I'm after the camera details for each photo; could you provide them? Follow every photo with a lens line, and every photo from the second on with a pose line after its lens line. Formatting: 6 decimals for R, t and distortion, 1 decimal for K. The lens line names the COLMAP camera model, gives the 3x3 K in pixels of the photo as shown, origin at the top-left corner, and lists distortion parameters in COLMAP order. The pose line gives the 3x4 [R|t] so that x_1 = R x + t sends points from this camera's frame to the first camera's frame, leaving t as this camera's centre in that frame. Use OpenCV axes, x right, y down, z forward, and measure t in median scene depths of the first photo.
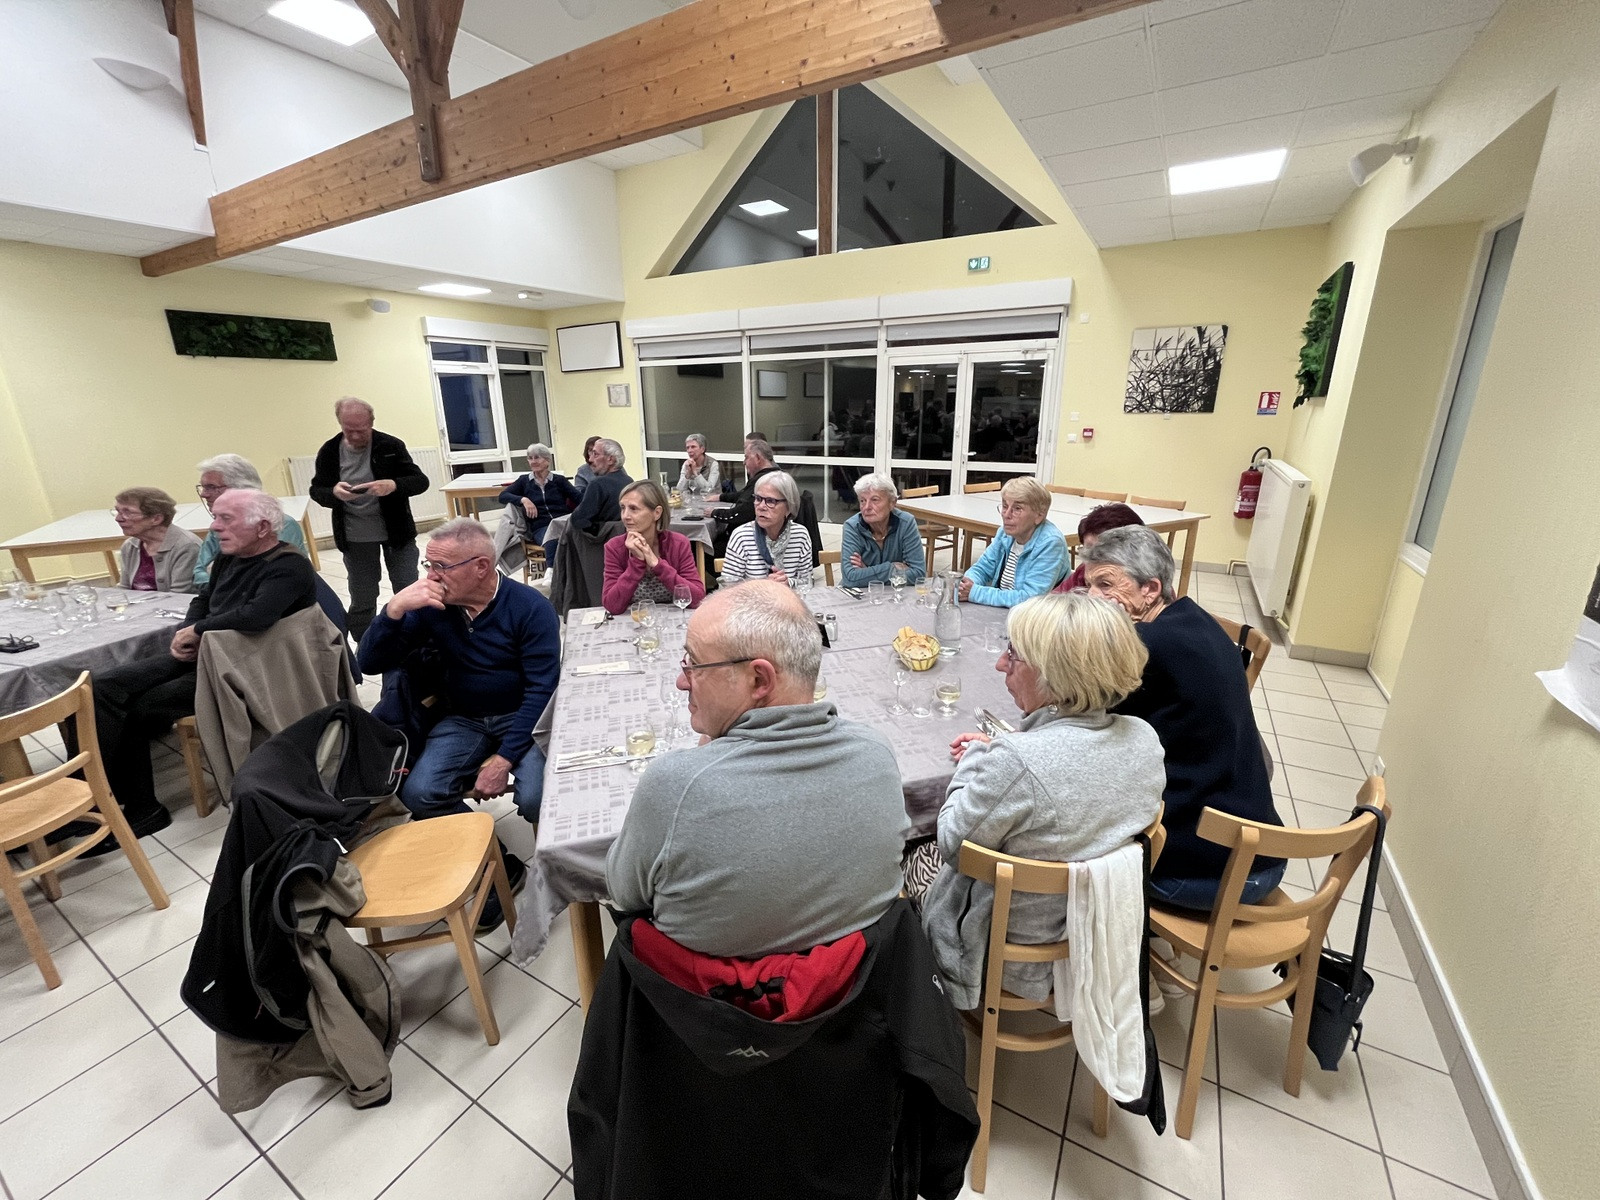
lens RADIAL K [[652.5, 0, 793.2], [0, 652.5, 600.4], [0, 0, 1]] dist [-0.003033, 0.000629]
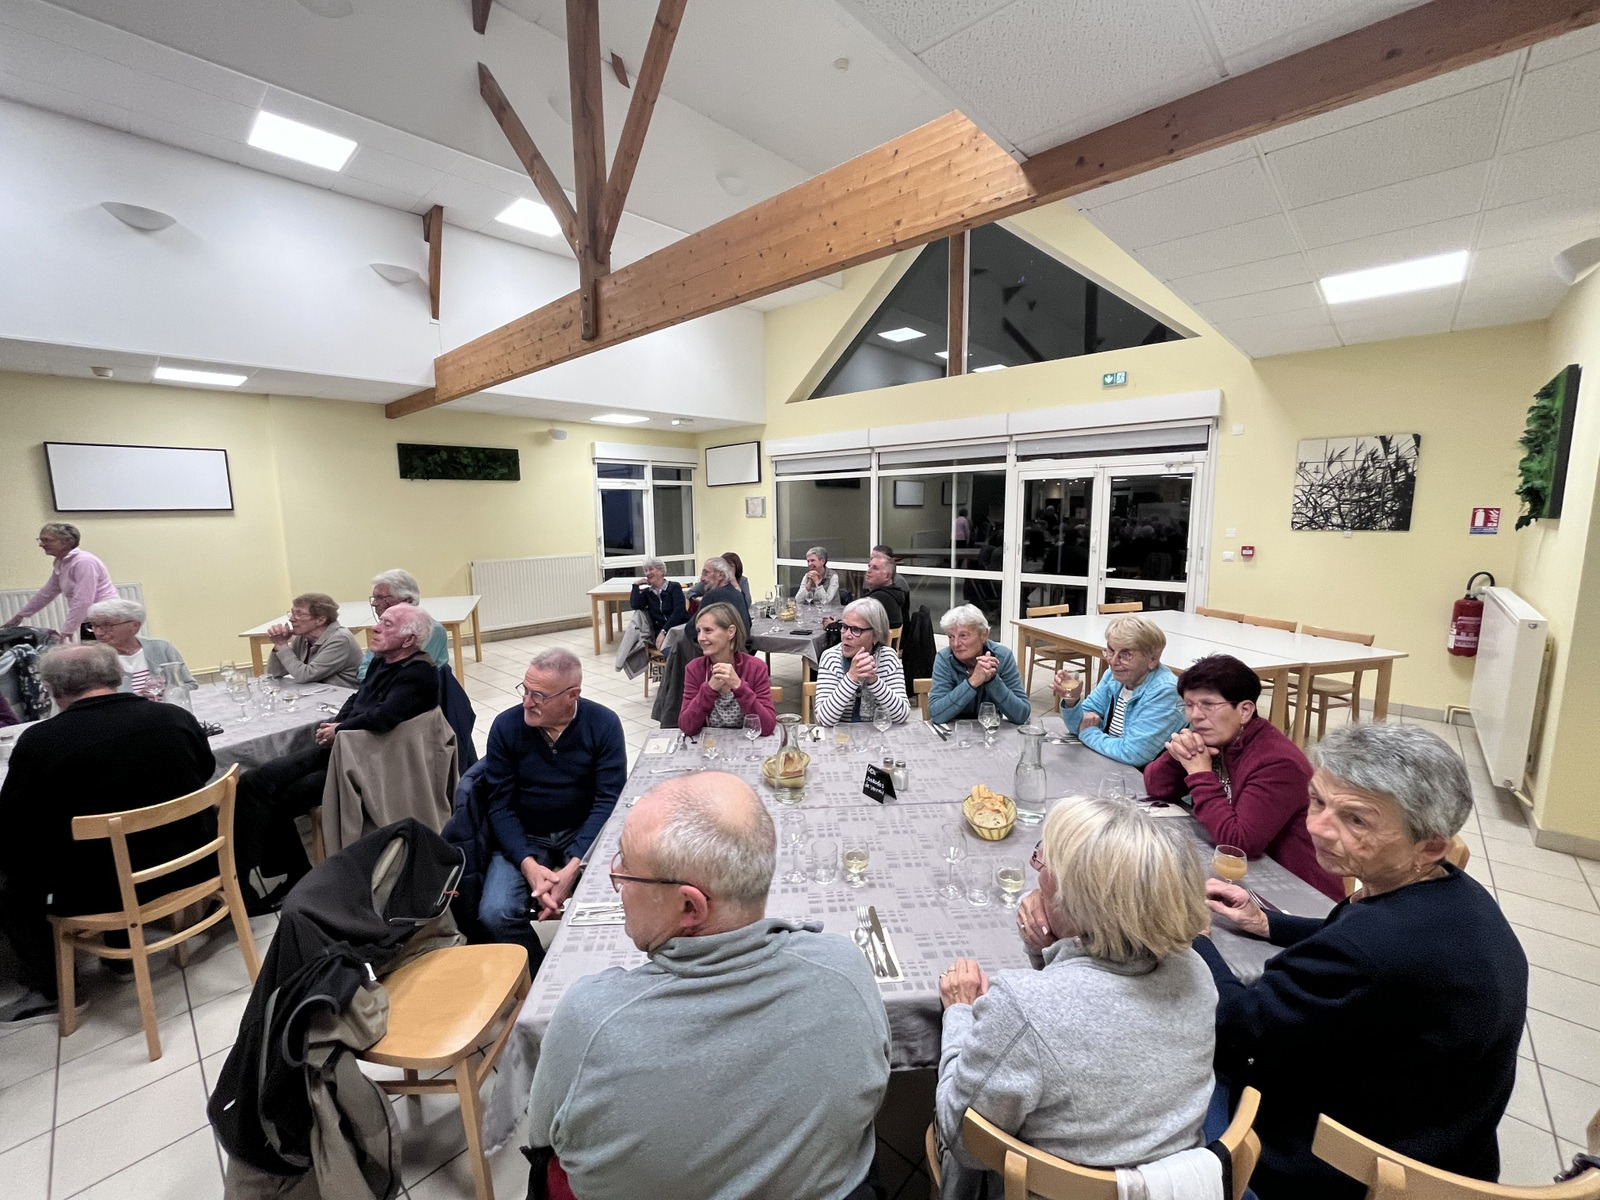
lens RADIAL K [[652.5, 0, 792.4], [0, 652.5, 599.2], [0, 0, 1]] dist [-0.003033, 0.000629]
pose [[0.975664, 0.028916, -0.217356, 0.041327], [-0.061634, 0.987467, -0.145295, -0.024651], [0.210431, 0.155156, 0.965218, 0.015741]]
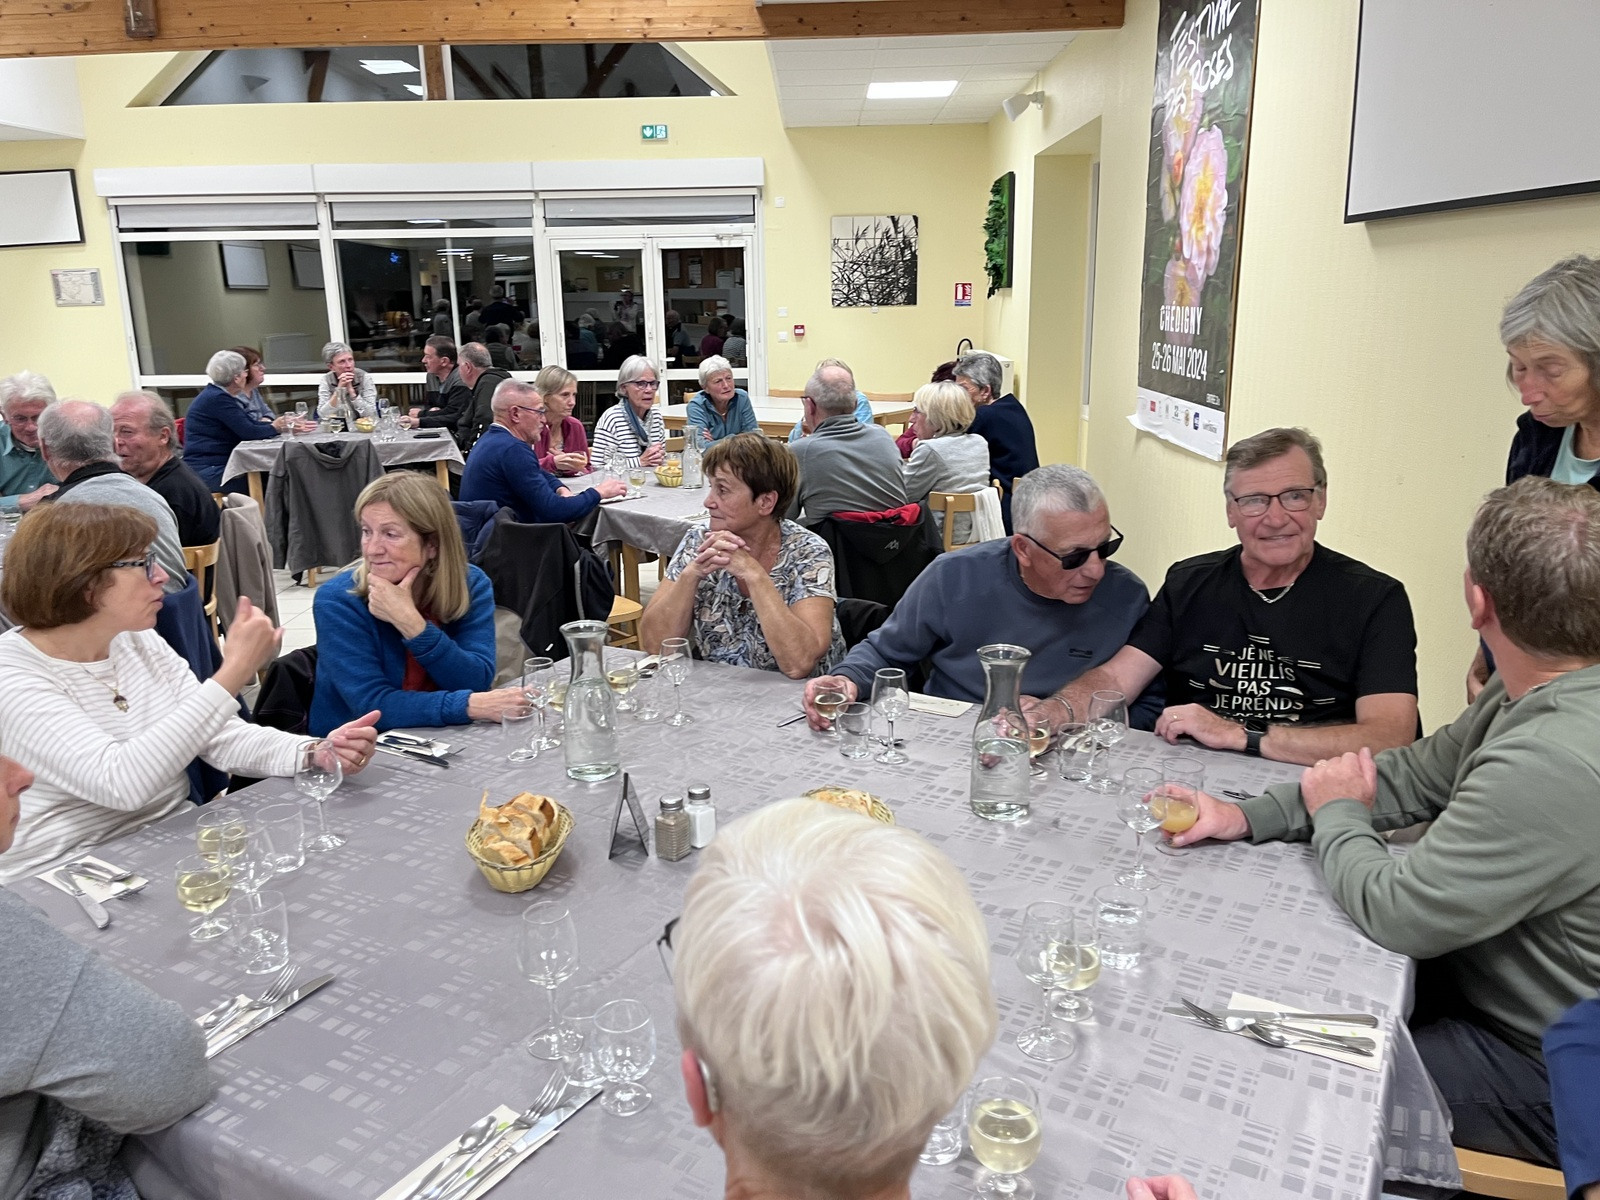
lens RADIAL K [[1217.9, 0, 796.1], [0, 1217.9, 602.1], [0, 0, 1]] dist [0.067076, -0.096311]
pose [[0.871066, -0.124669, 0.475081, -0.419905], [0.150056, 0.988553, -0.015717, 0.146189], [-0.467683, 0.084979, 0.879802, -0.464021]]
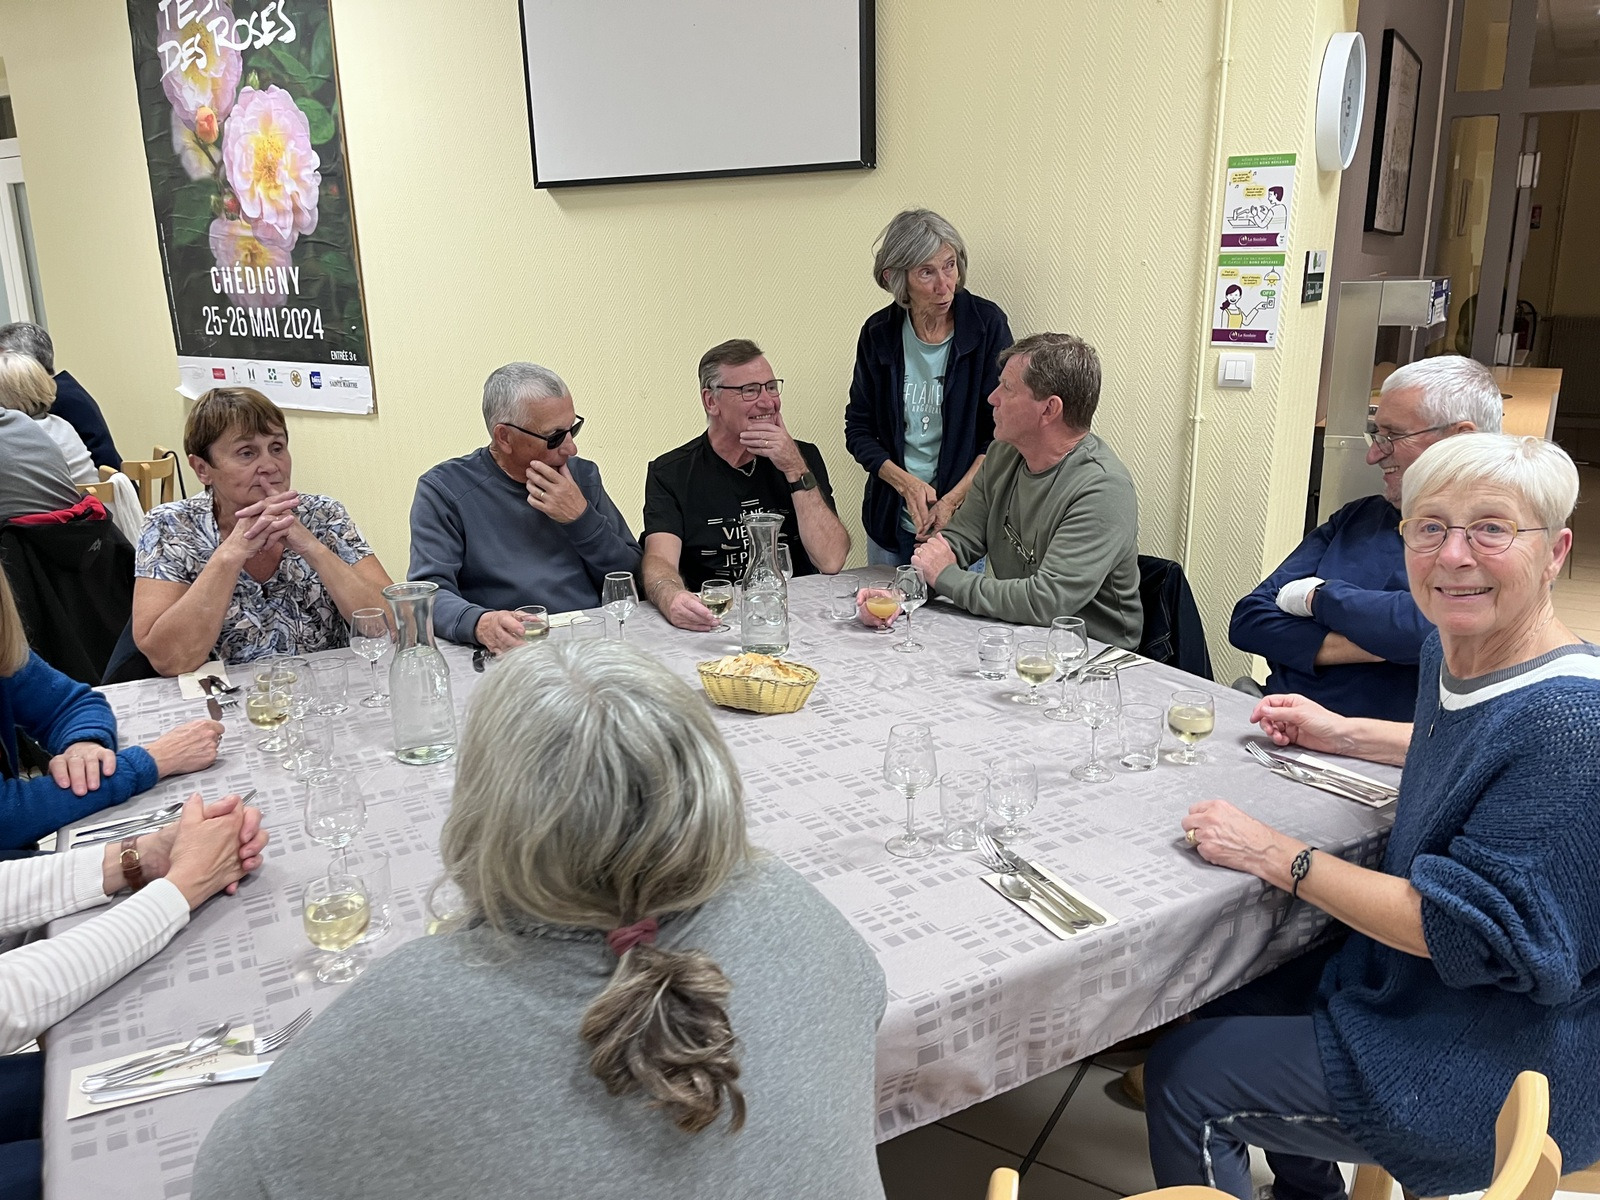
lens RADIAL K [[1217.9, 0, 831.4], [0, 1217.9, 575.7], [0, 0, 1]] dist [0.067076, -0.096311]
pose [[0.023959, -0.240824, 0.970273, -0.607092], [0.304859, 0.926084, 0.222328, 0.097751], [-0.952096, 0.290470, 0.095606, -0.248951]]
